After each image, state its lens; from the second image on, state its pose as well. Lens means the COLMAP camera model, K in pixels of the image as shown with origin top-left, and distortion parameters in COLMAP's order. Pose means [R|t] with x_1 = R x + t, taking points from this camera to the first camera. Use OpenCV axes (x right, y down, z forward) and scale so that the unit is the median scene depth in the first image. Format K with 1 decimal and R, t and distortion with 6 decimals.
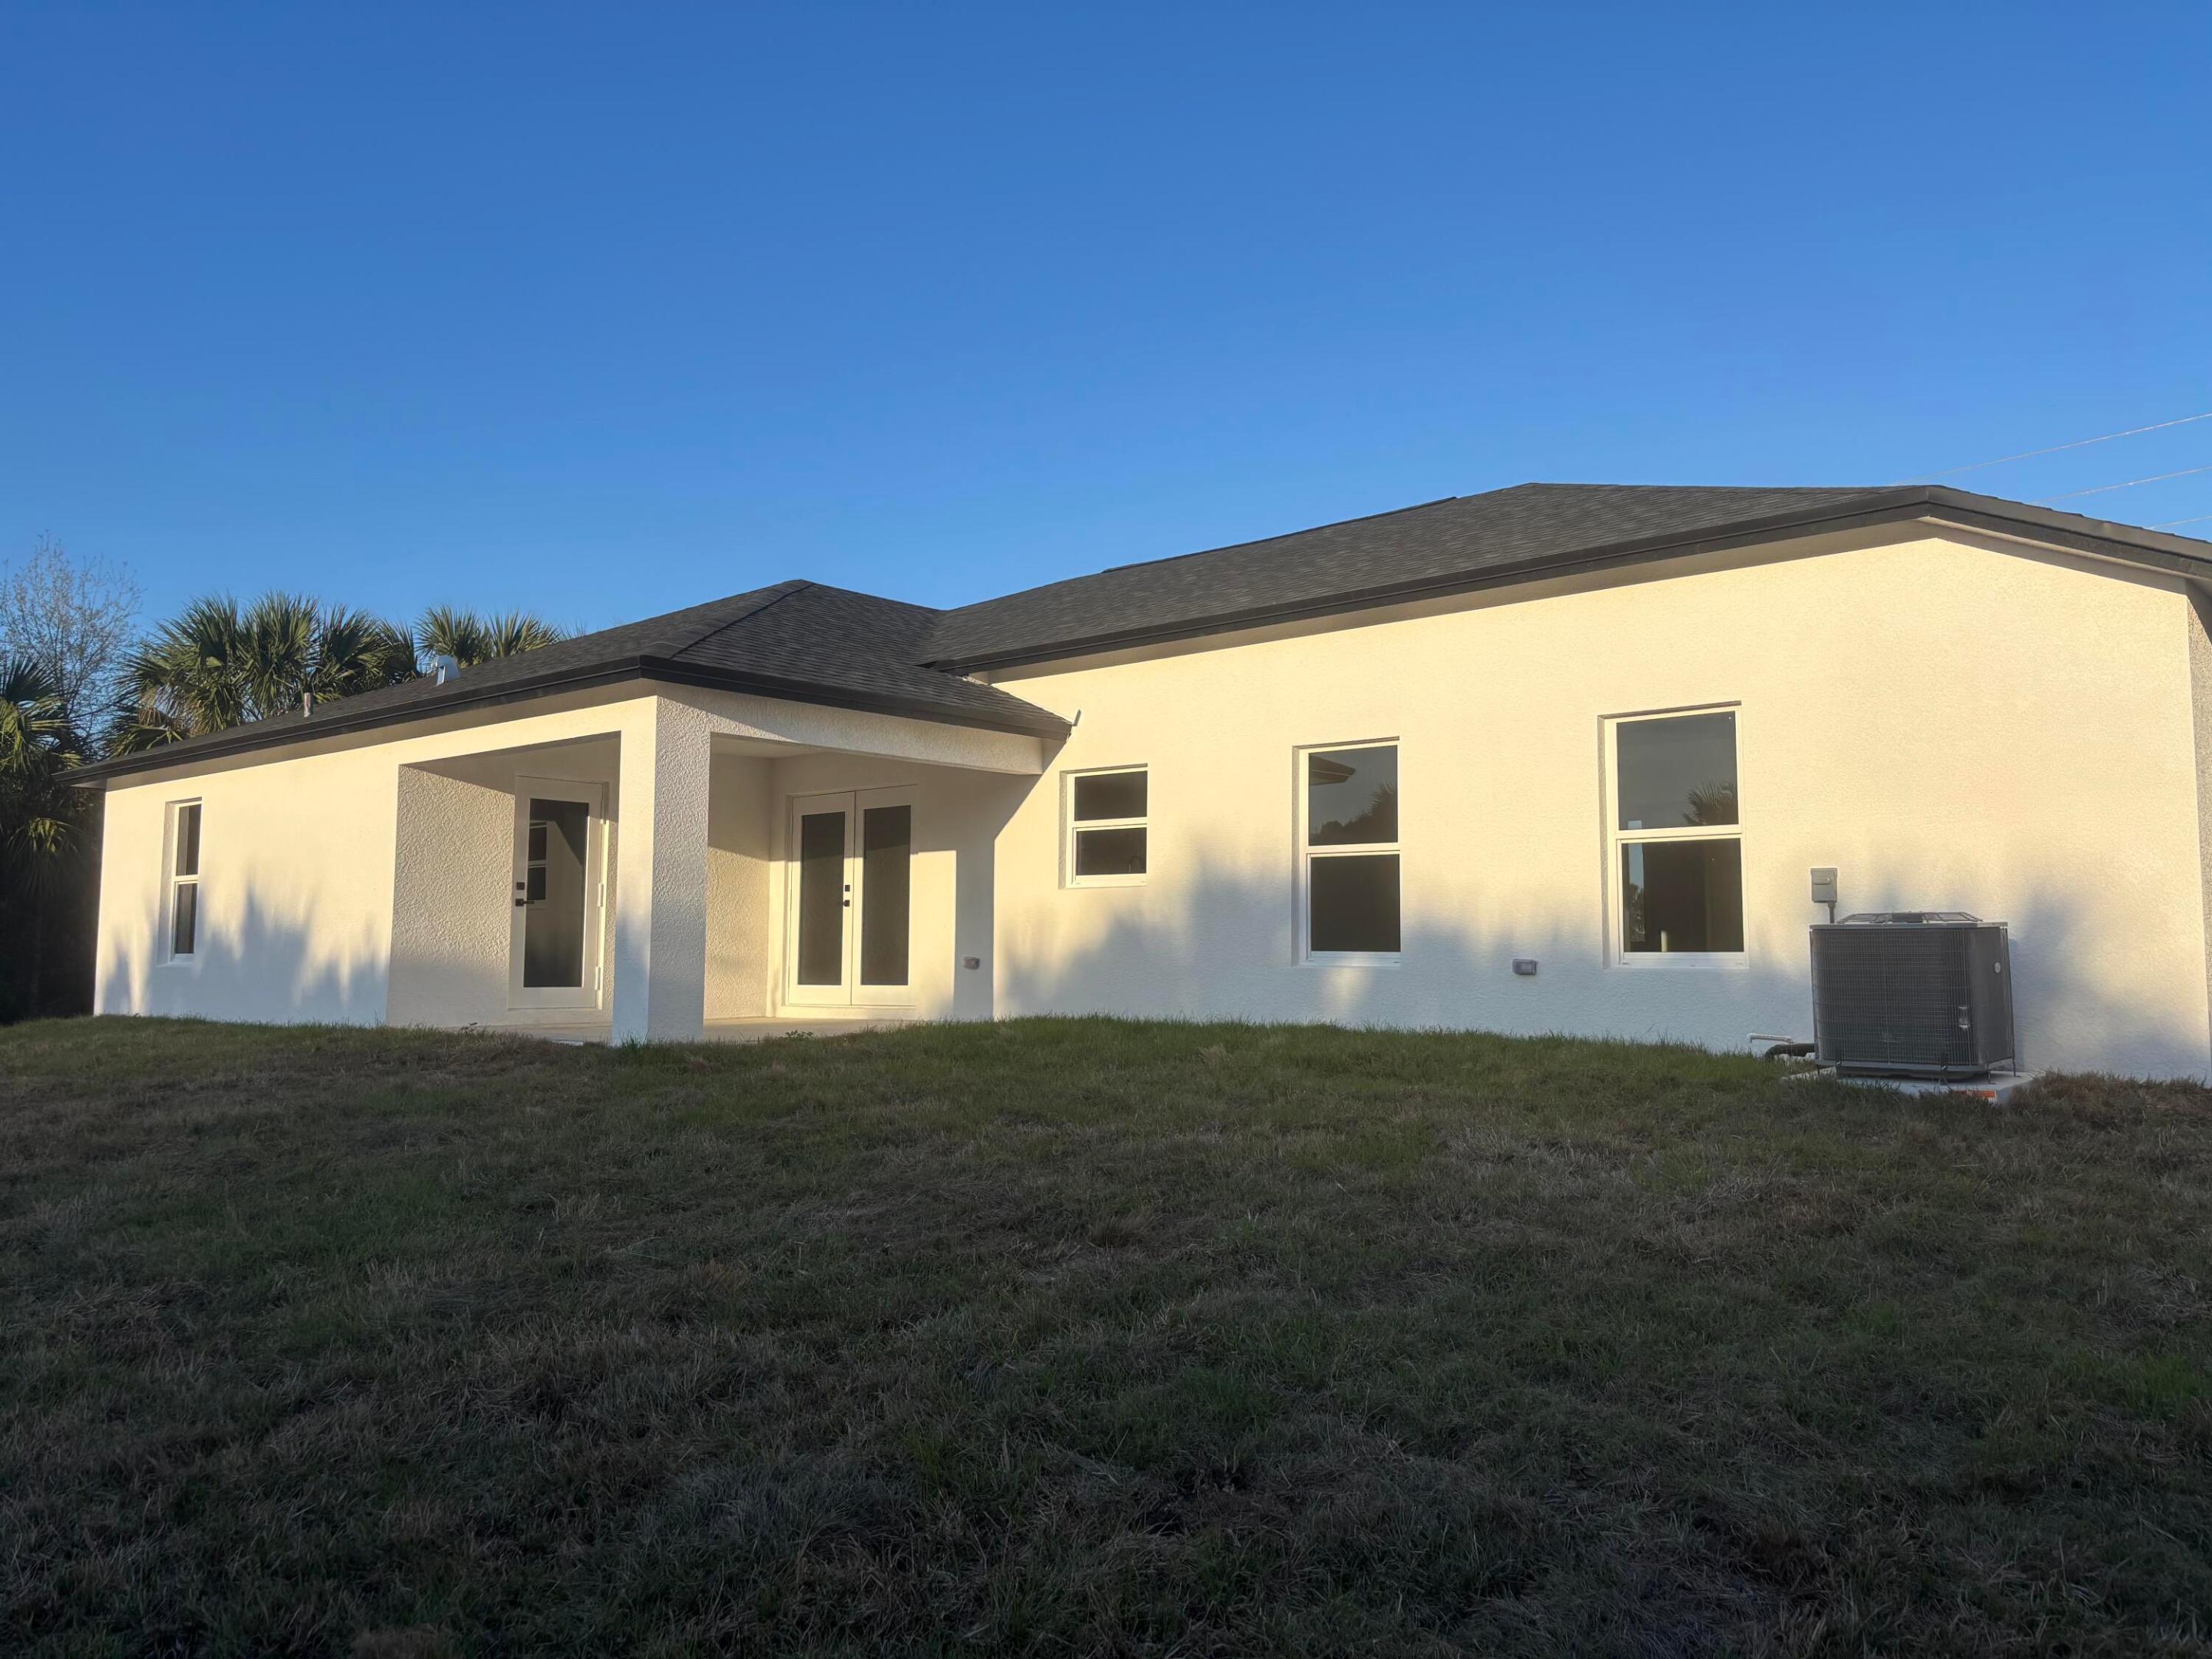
lens RADIAL K [[1643.9, 0, 1087.9], [0, 1643.9, 834.5], [0, 0, 1]] dist [0.086935, -0.088986]
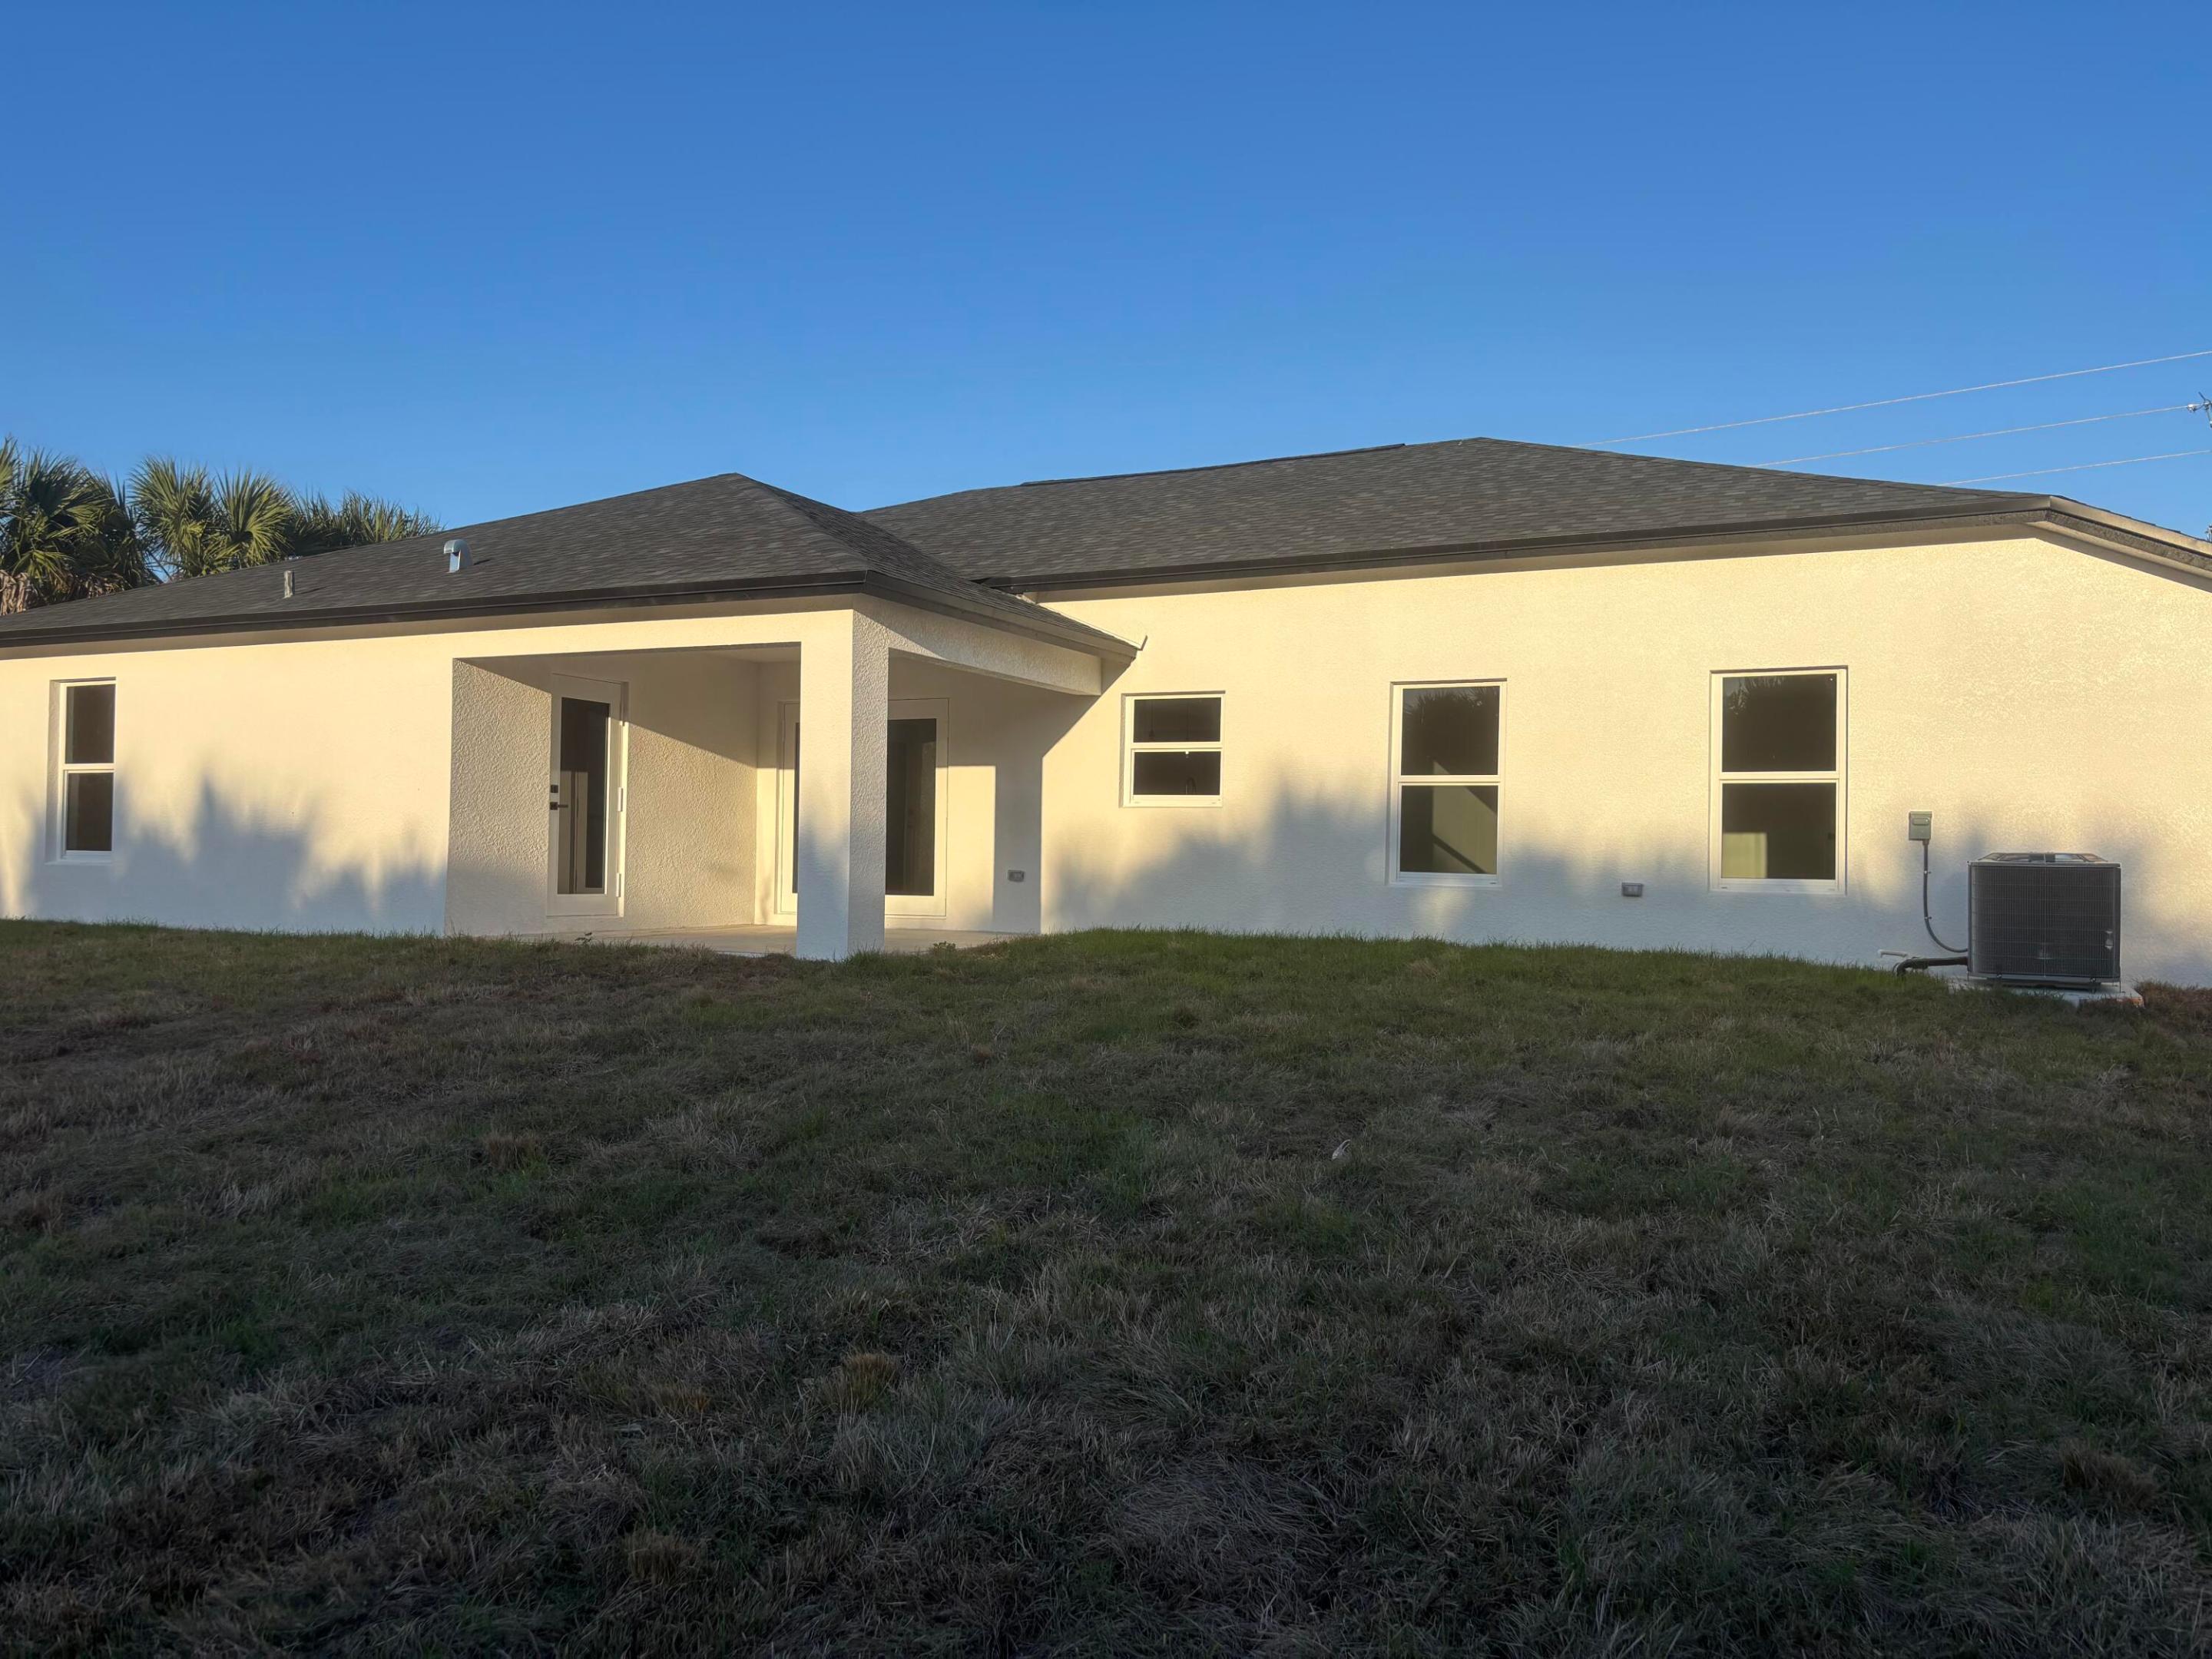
lens RADIAL K [[1643.9, 0, 1087.9], [0, 1643.9, 834.5], [0, 0, 1]] dist [0.086935, -0.088986]
pose [[0.968398, 0.018391, 0.248732, -0.309612], [-0.033398, 0.997858, 0.056247, -0.007624], [-0.247164, -0.062776, 0.966938, -0.004317]]
